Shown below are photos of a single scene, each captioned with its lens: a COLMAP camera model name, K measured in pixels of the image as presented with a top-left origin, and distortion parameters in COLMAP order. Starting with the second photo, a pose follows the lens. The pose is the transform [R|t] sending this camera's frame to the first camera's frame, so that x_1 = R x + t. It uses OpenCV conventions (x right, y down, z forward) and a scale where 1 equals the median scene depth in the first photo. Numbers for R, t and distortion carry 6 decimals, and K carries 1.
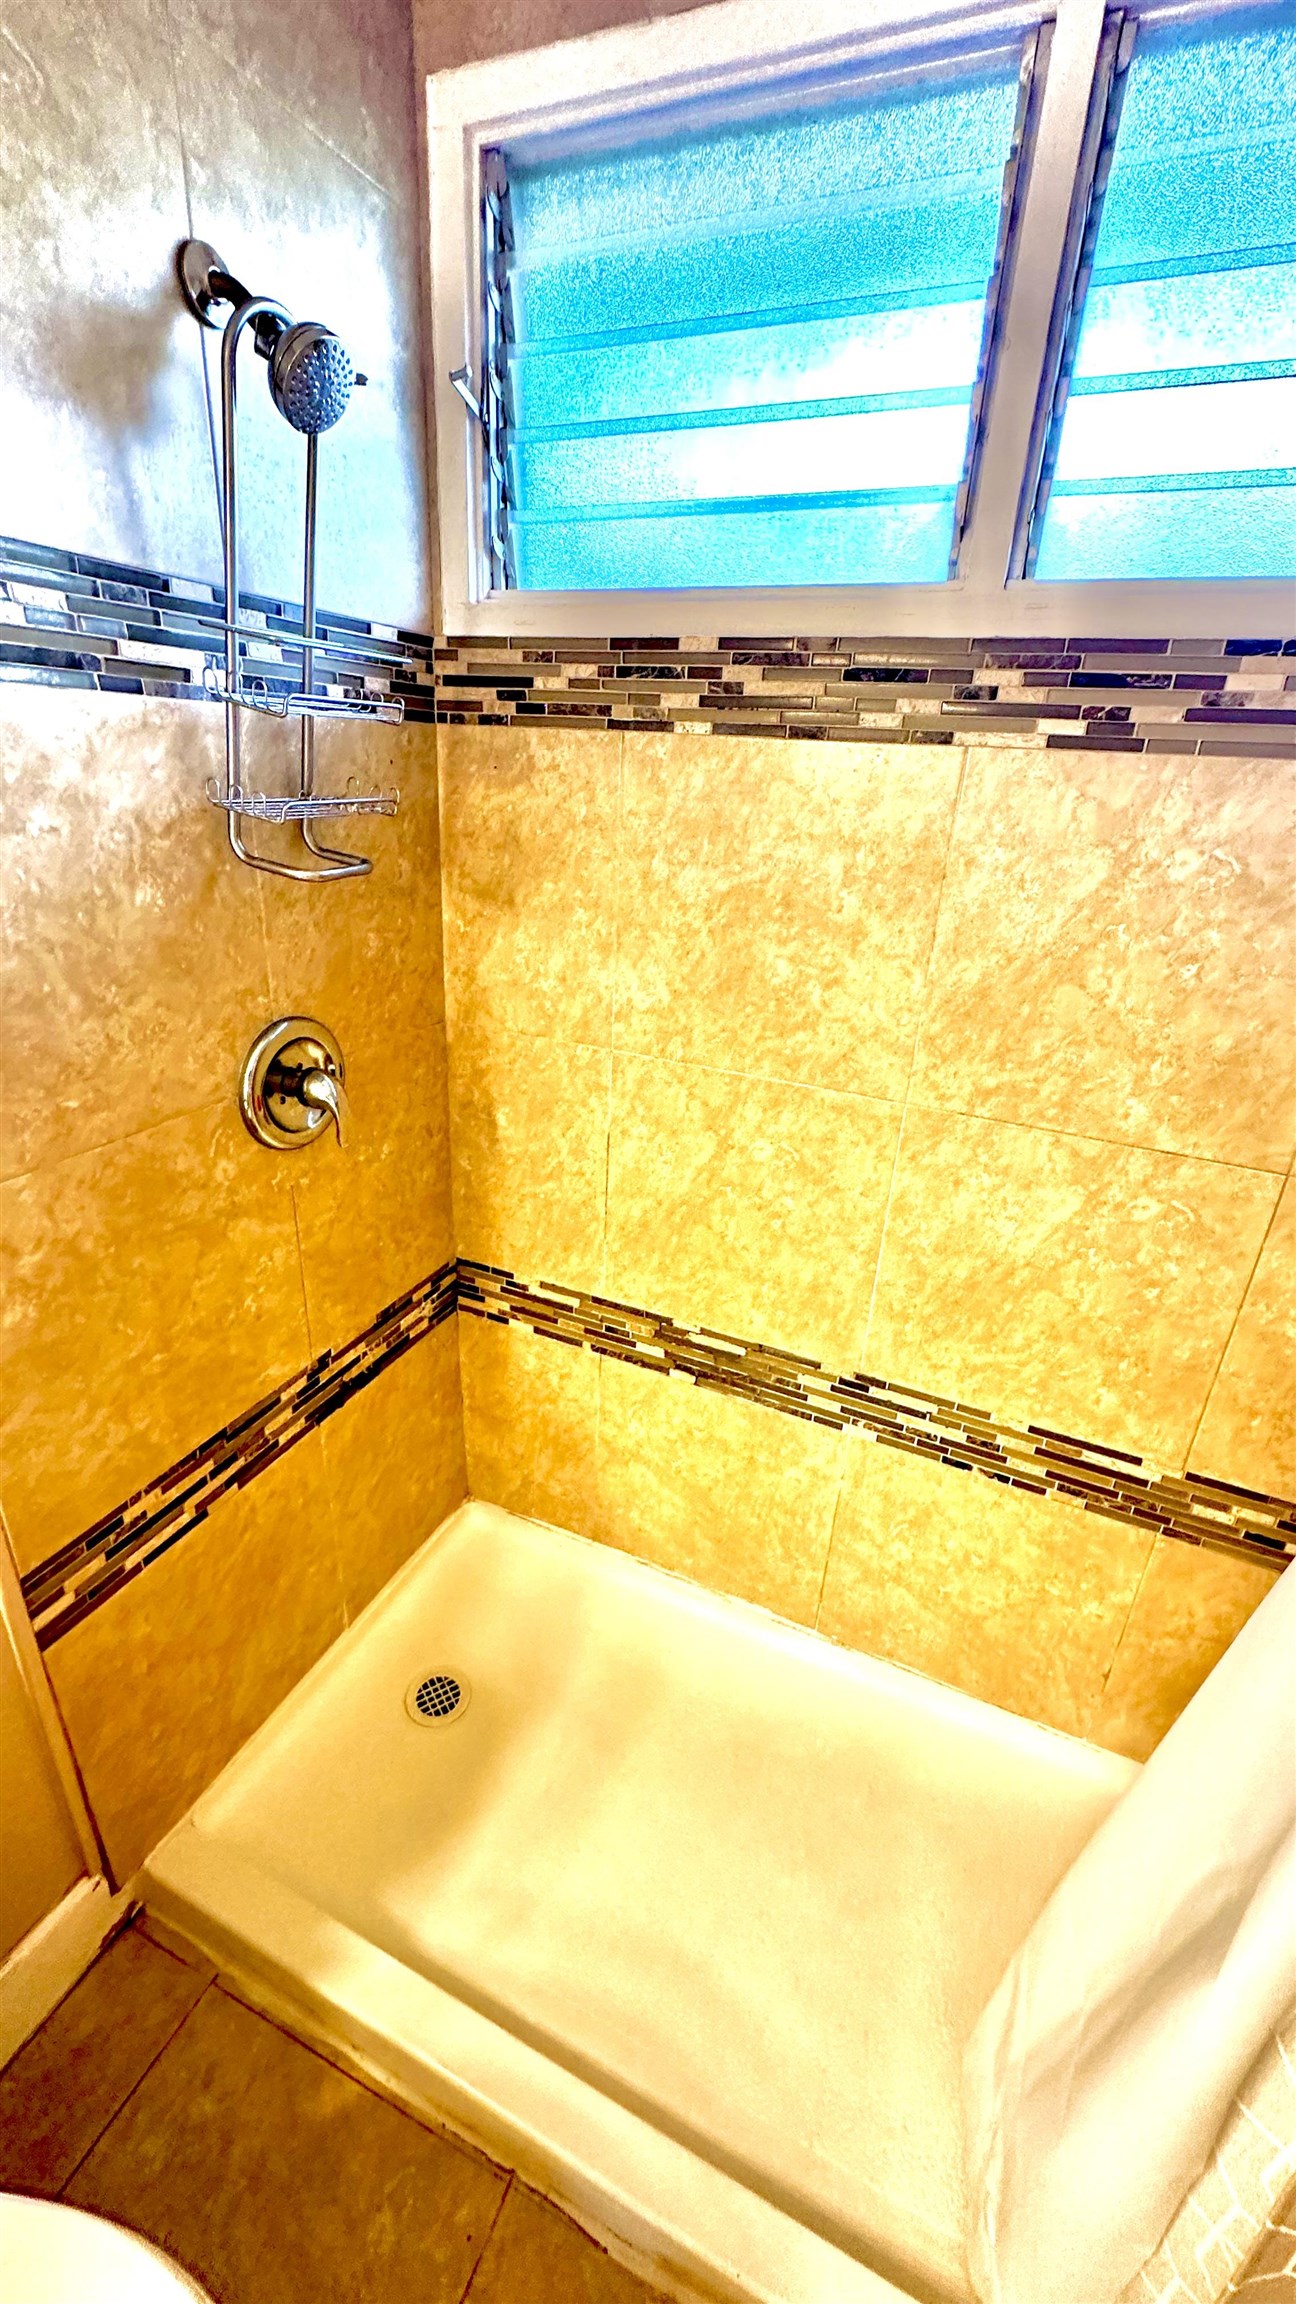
lens RADIAL K [[921.2, 0, 648.0], [0, 921.2, 1152.0], [0, 0, 1]] dist [-0.001514, 0.000880]
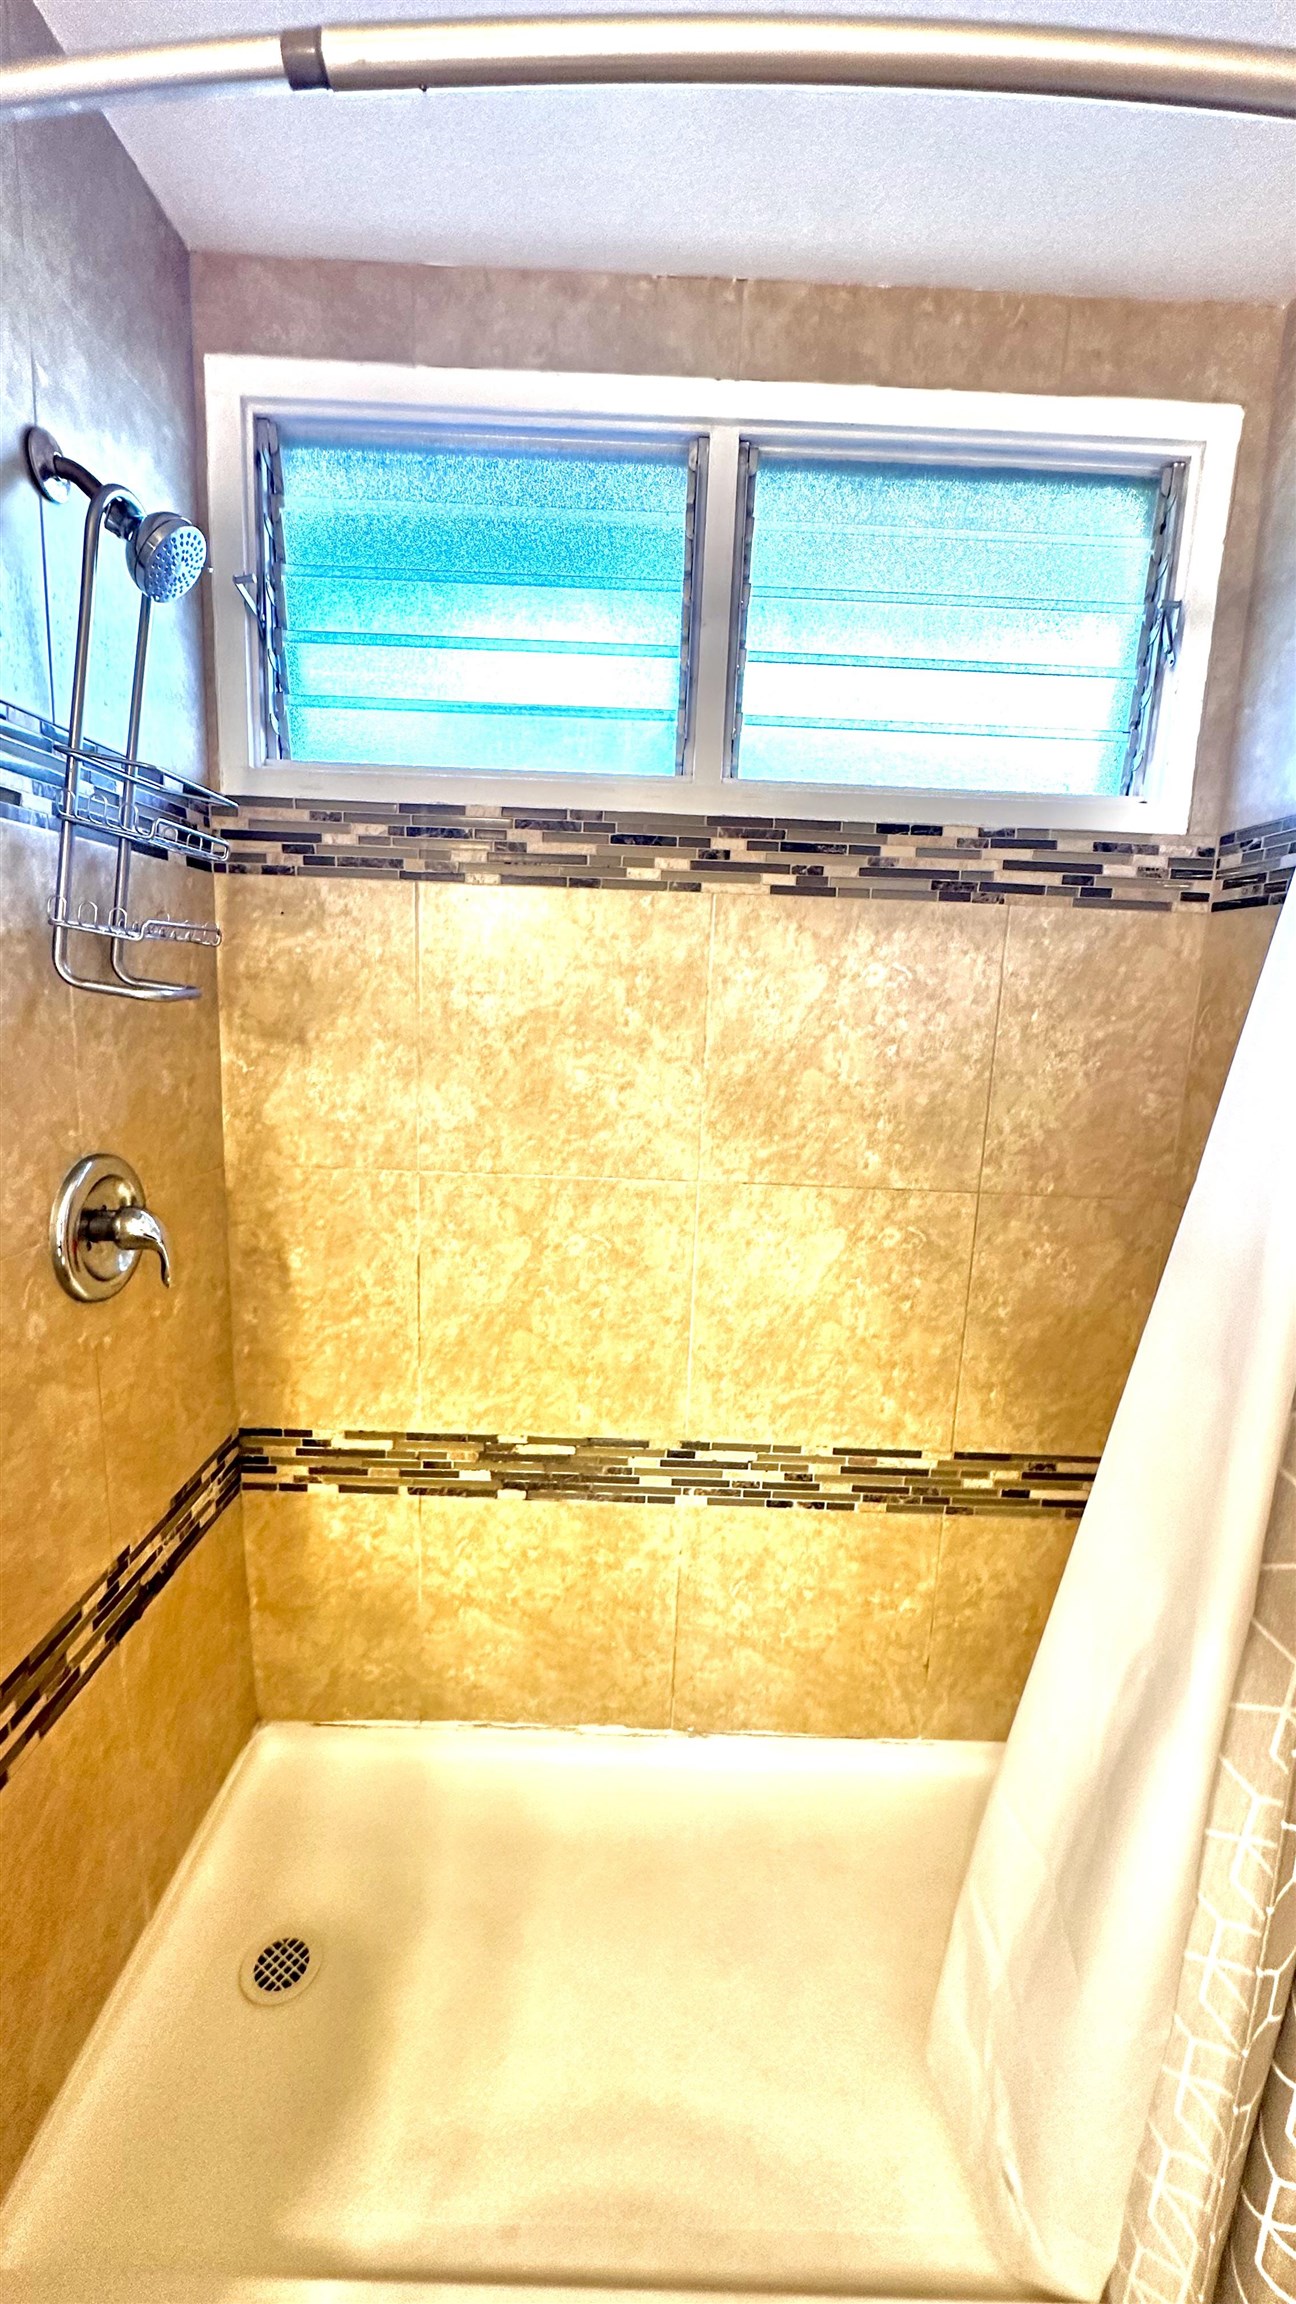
lens RADIAL K [[921.2, 0, 648.0], [0, 921.2, 1152.0], [0, 0, 1]] dist [-0.001514, 0.000880]
pose [[0.909603, -0.088823, 0.405873, -0.241610], [0.169733, 0.971087, -0.167872, 0.092940], [-0.379227, 0.221587, 0.898380, -0.035707]]
